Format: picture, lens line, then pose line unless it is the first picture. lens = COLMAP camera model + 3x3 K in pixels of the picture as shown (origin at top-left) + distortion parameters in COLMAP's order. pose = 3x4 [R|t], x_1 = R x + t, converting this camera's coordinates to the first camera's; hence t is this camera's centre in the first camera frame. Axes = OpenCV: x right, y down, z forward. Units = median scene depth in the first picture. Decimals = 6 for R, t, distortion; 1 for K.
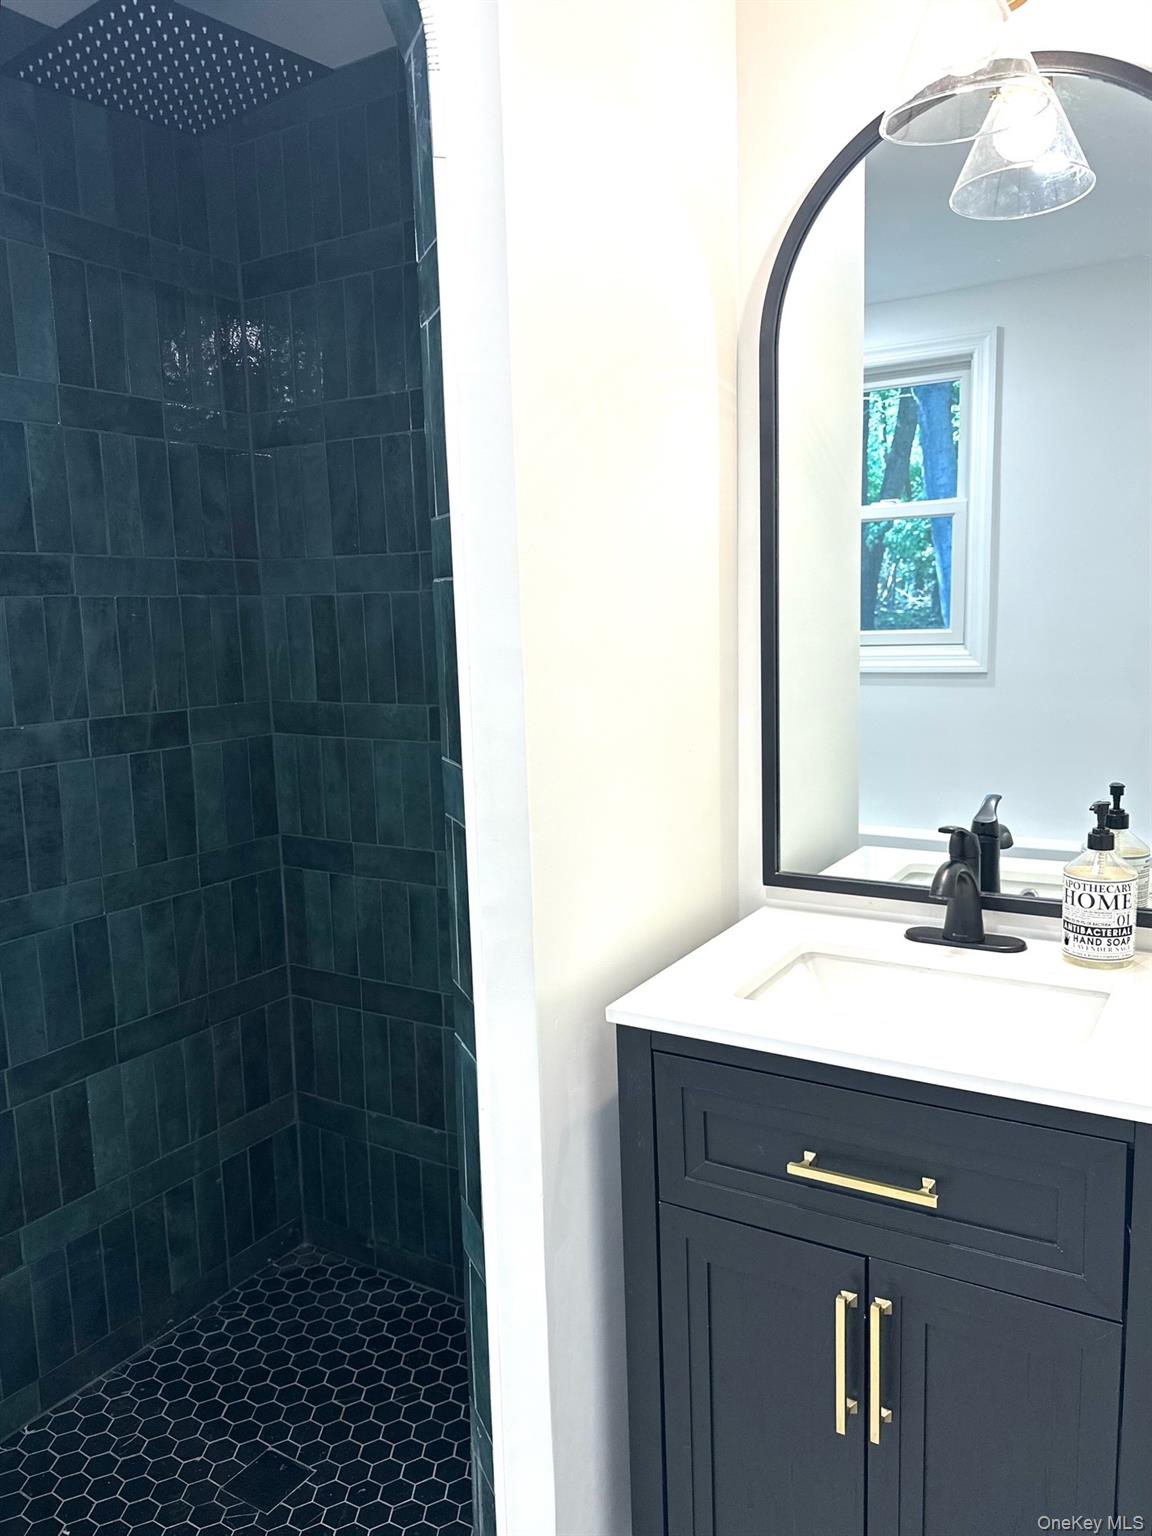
lens RADIAL K [[1158.8, 0, 576.3], [0, 1158.8, 776.3], [0, 0, 1]] dist [0.029901, -0.039923]
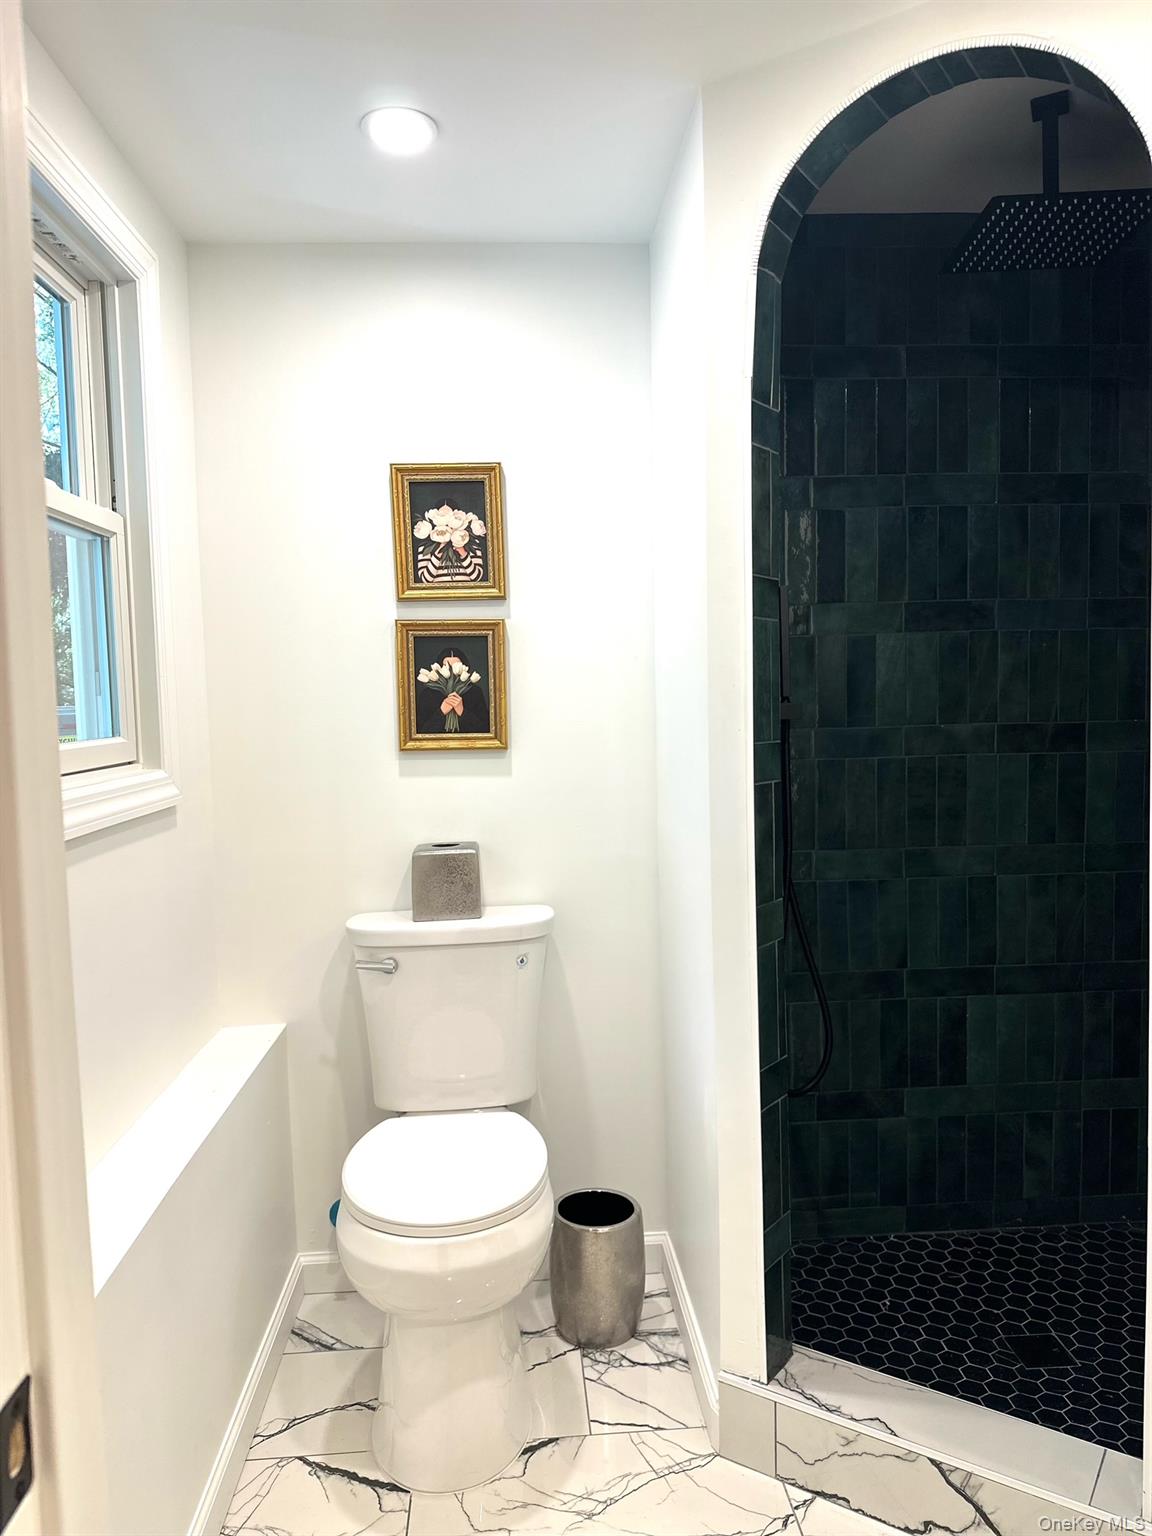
lens RADIAL K [[1067.8, 0, 575.4], [0, 1067.8, 765.5], [0, 0, 1]] dist [0.058424, -0.066474]
pose [[0.583739, 0.074683, -0.808499, 0.283152], [-0.115072, 0.993319, 0.008673, 0.041313], [0.803746, 0.087973, 0.588433, -0.090988]]
